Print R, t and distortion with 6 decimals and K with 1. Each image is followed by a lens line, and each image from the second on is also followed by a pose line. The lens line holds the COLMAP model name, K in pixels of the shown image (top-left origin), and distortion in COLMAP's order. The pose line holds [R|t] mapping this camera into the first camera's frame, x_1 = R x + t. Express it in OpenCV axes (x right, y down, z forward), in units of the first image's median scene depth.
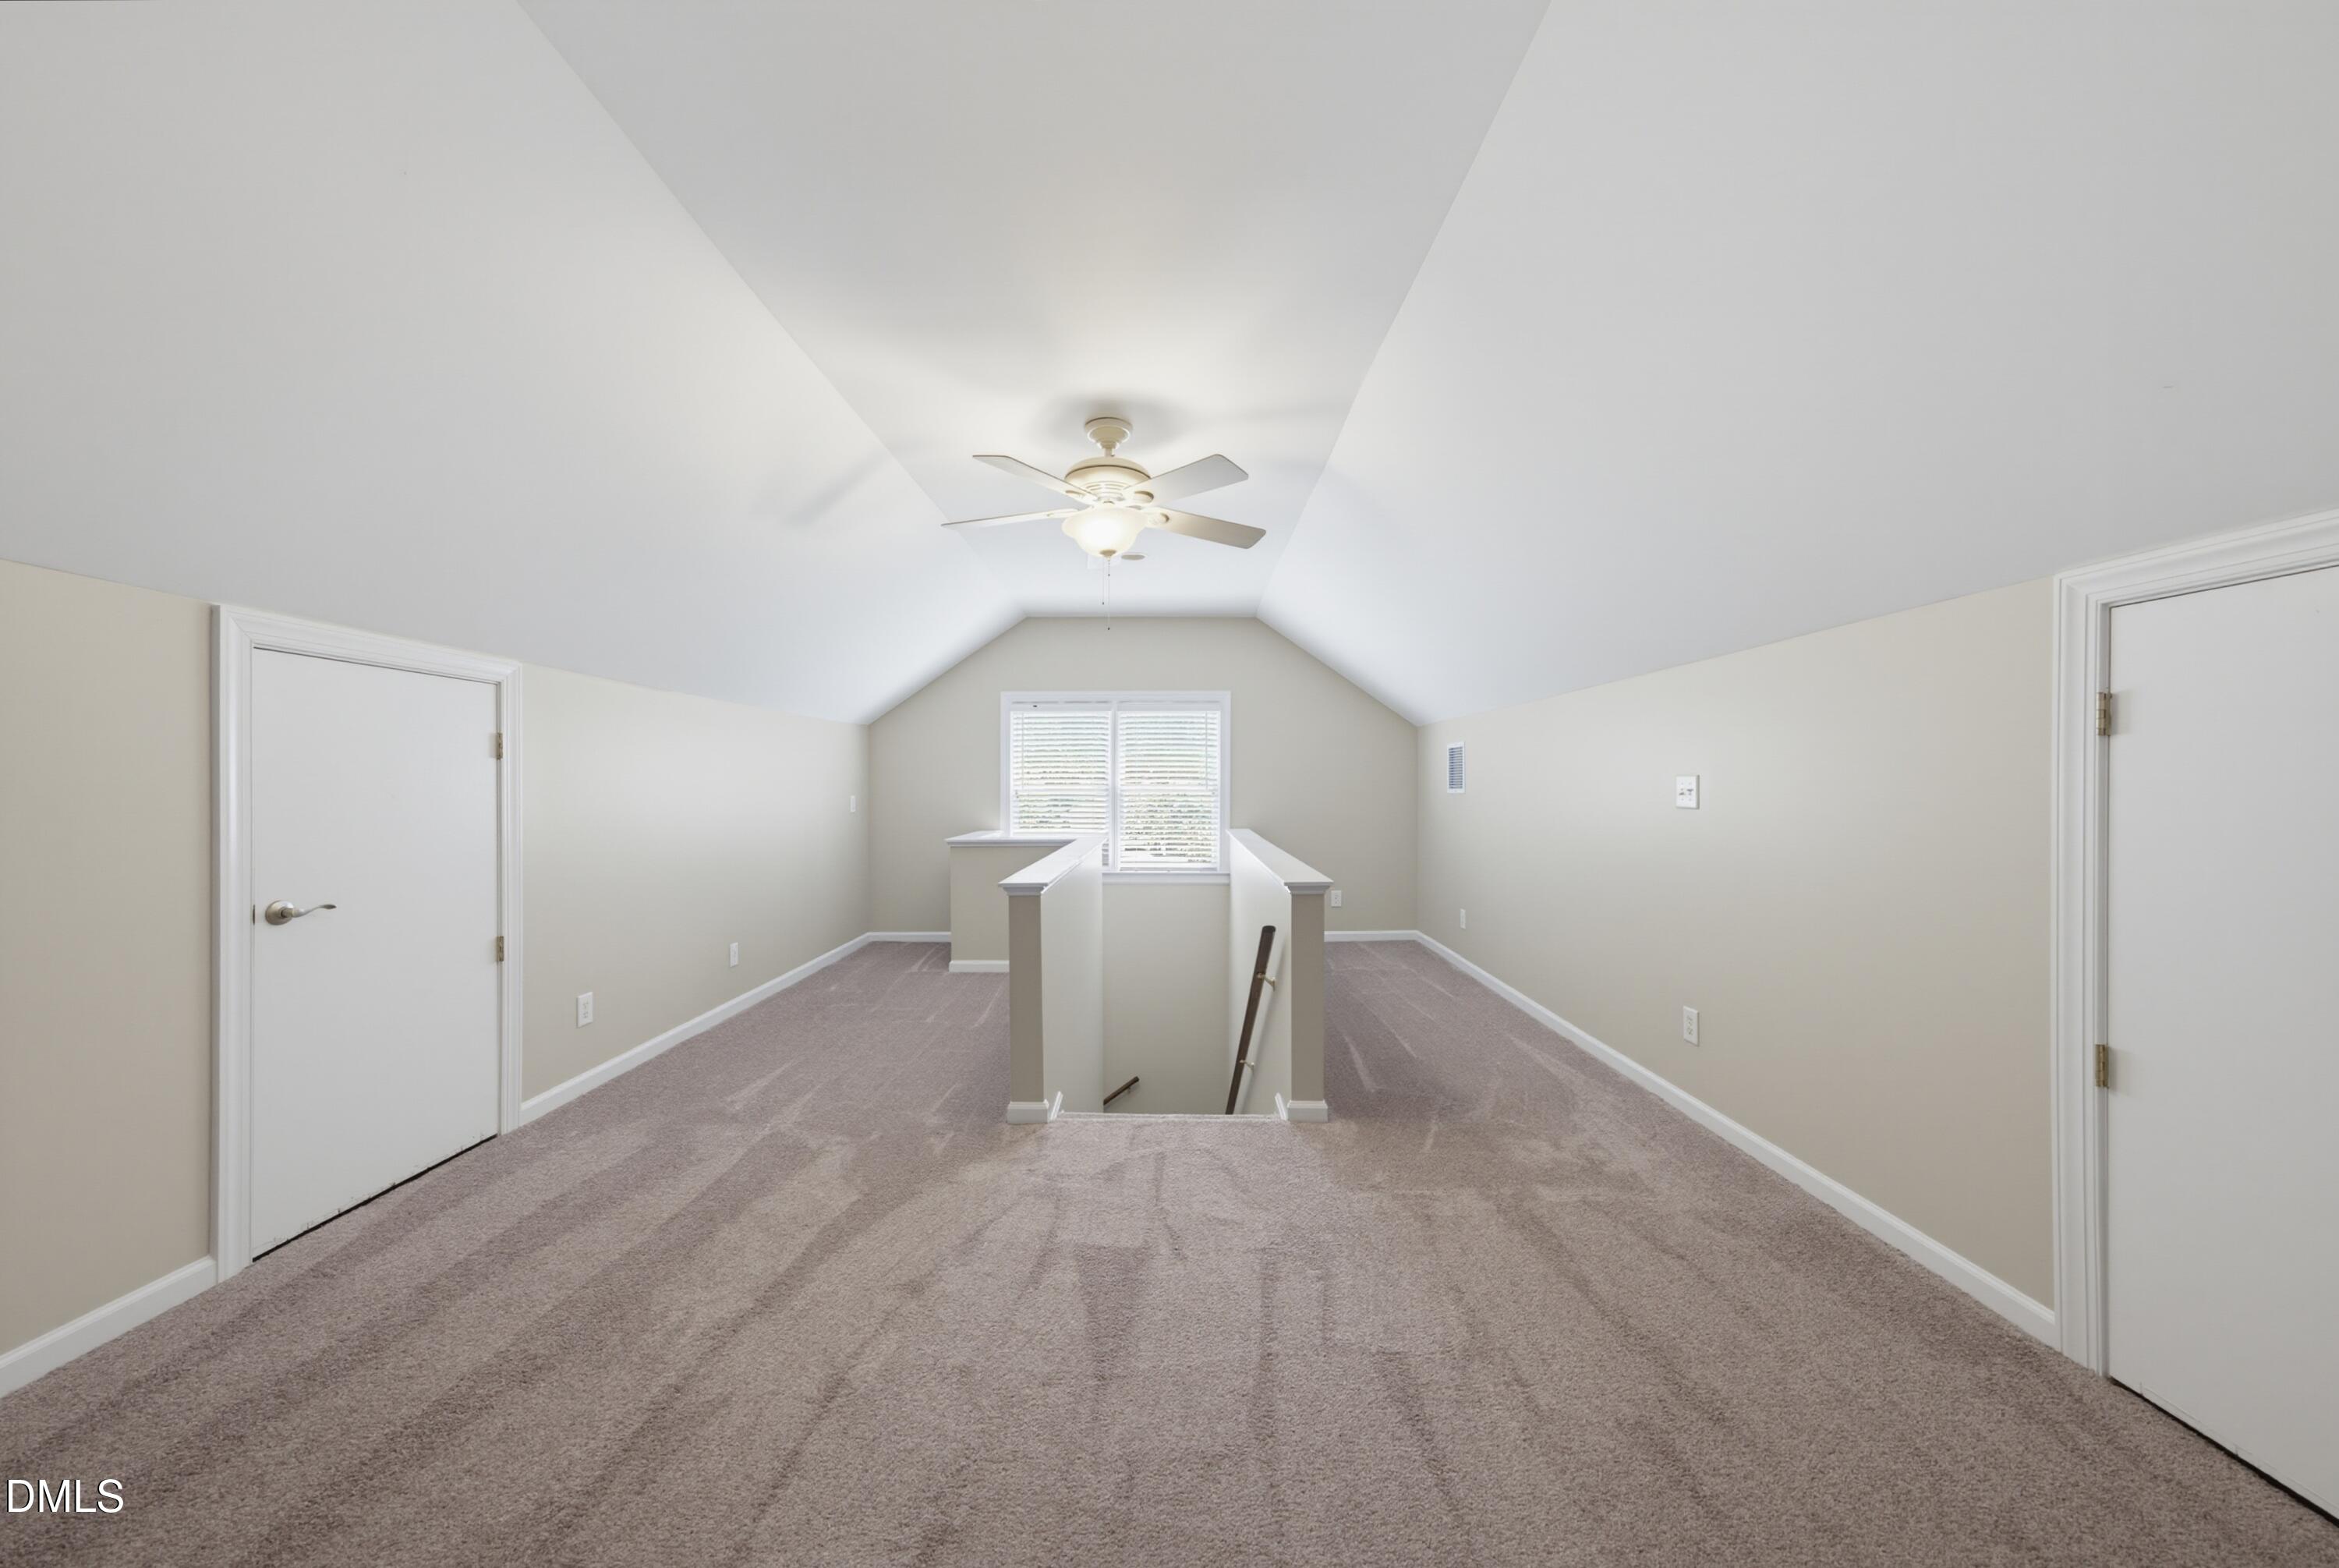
lens RADIAL K [[798.0, 0, 1186.9], [0, 798.0, 784.5], [0, 0, 1]] dist [-0.006017, 0.004557]
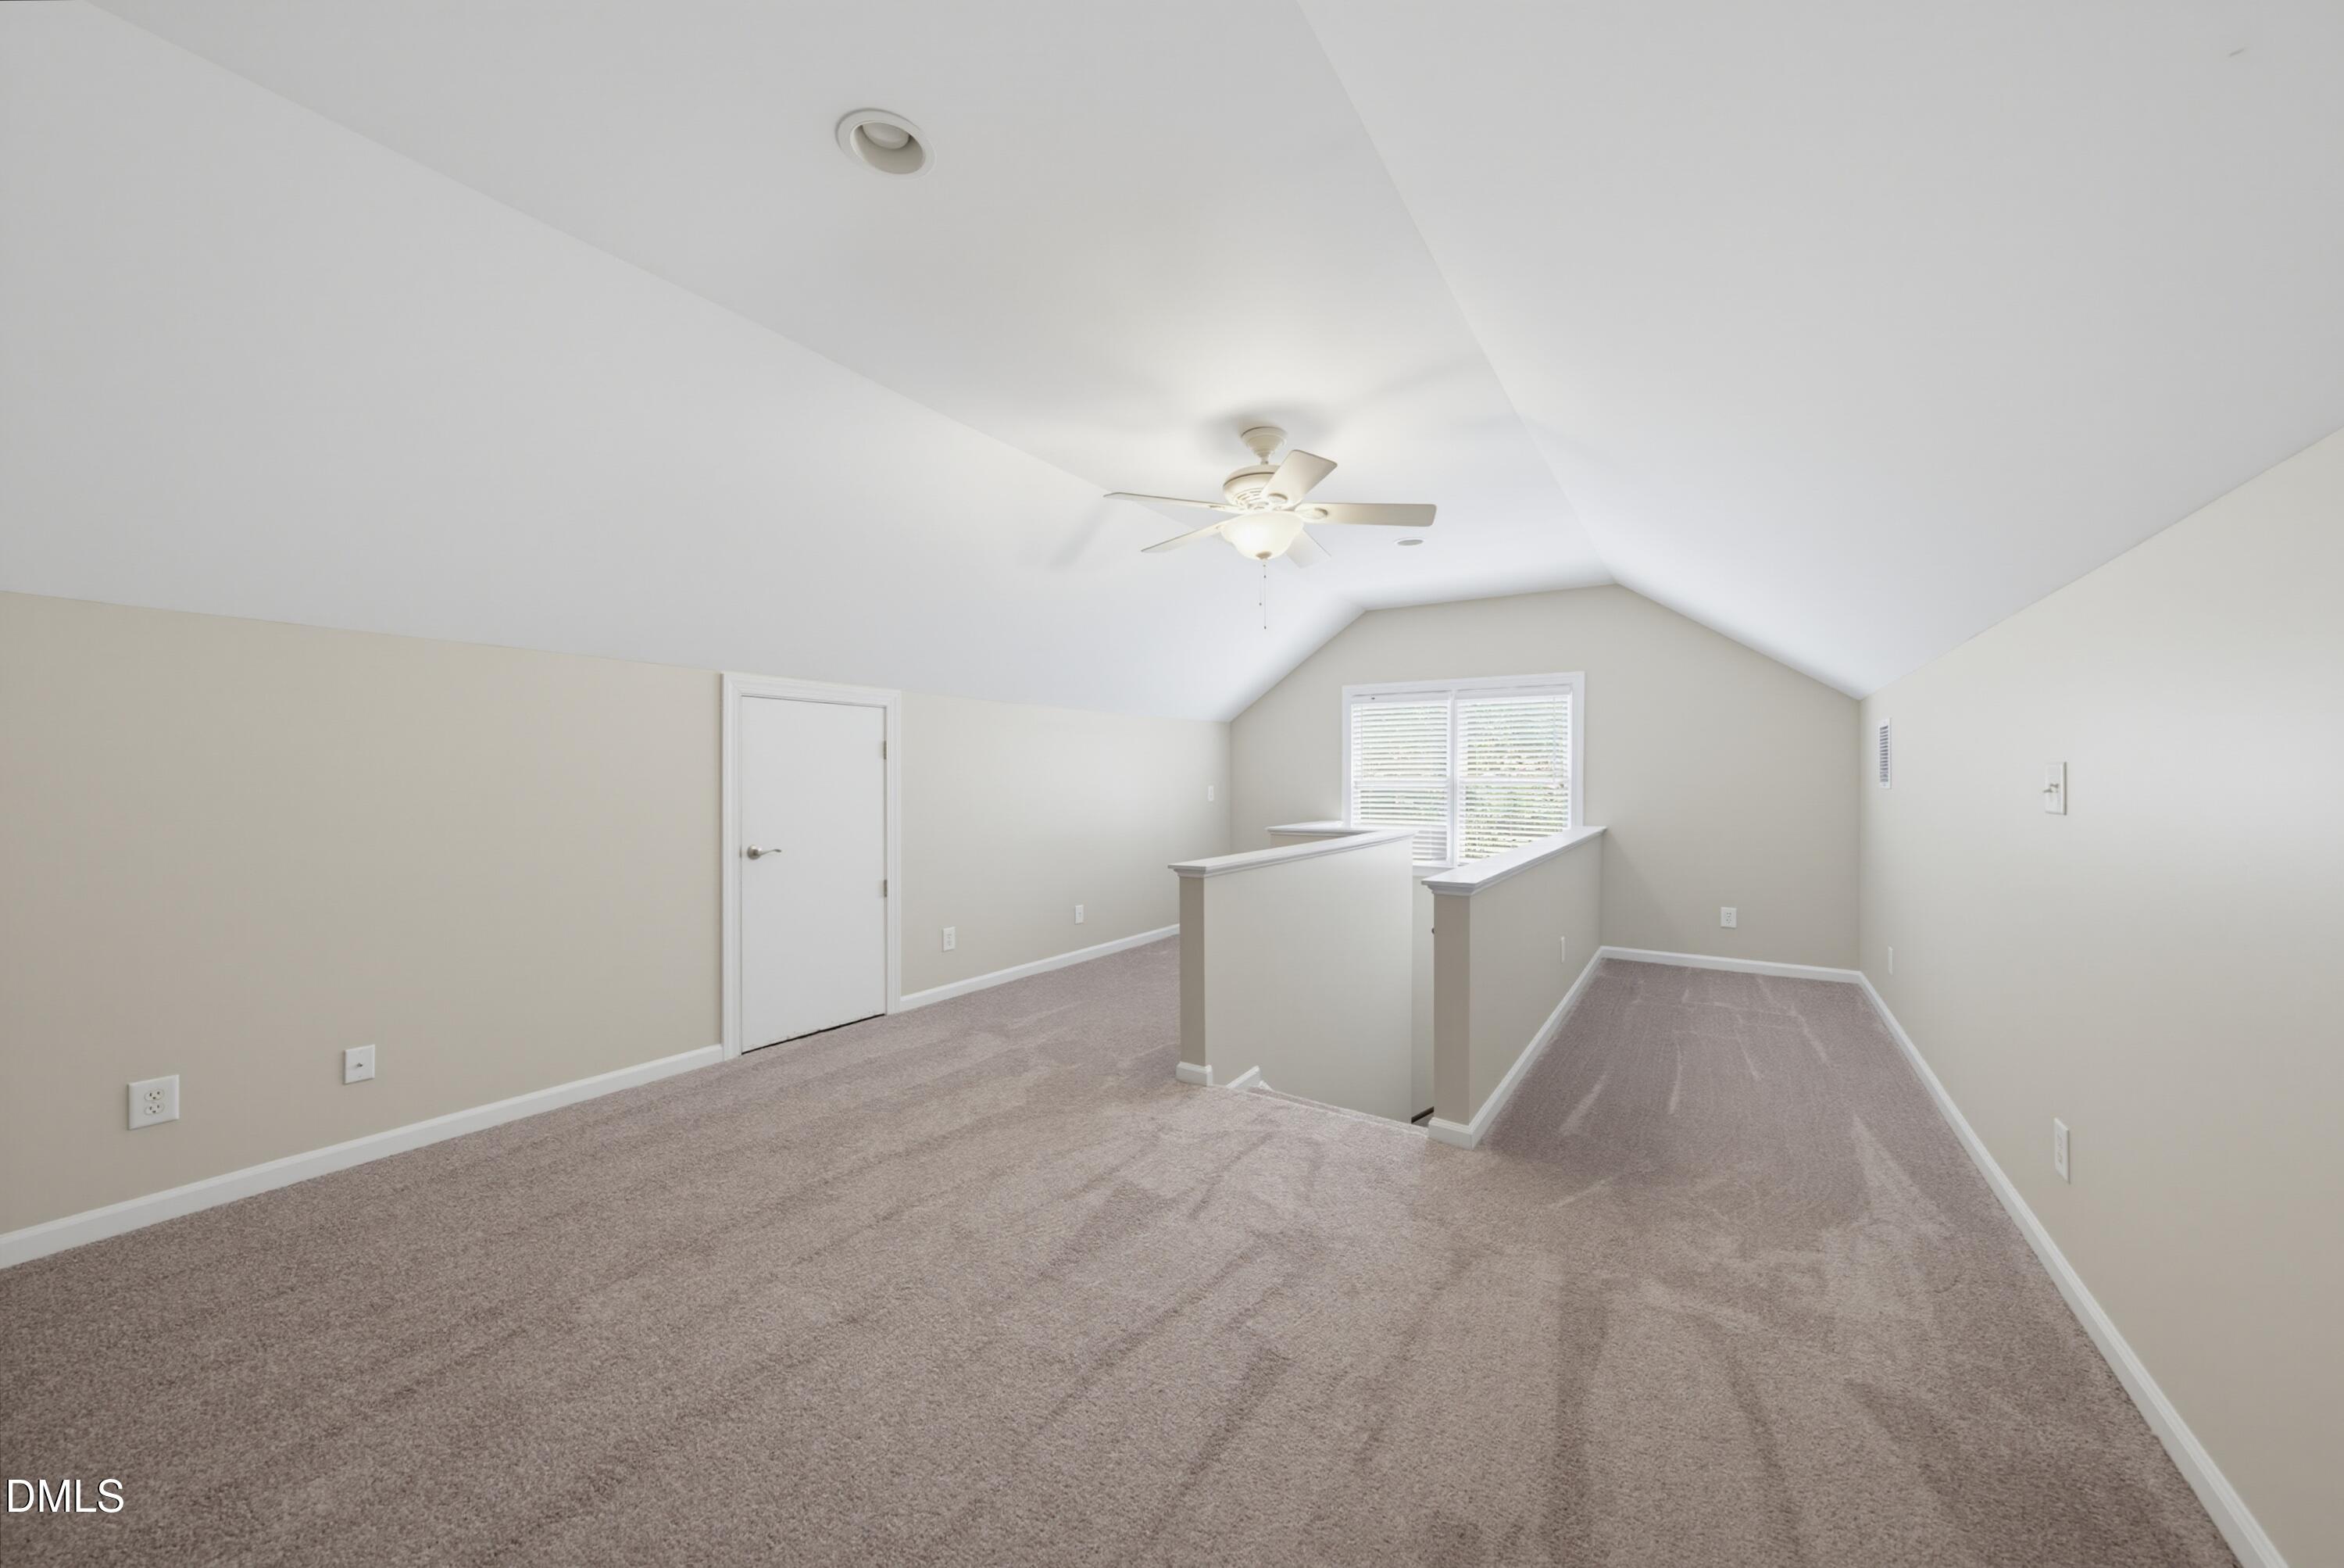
lens RADIAL K [[799.7, 0, 1173.7], [0, 799.7, 774.1], [0, 0, 1]] dist [-0.006017, 0.004557]
pose [[0.837058, -0.000453, -0.547114, 0.389818], [-0.001661, 0.999993, -0.003369, 0.000550], [0.547112, 0.003729, 0.837051, 0.058662]]
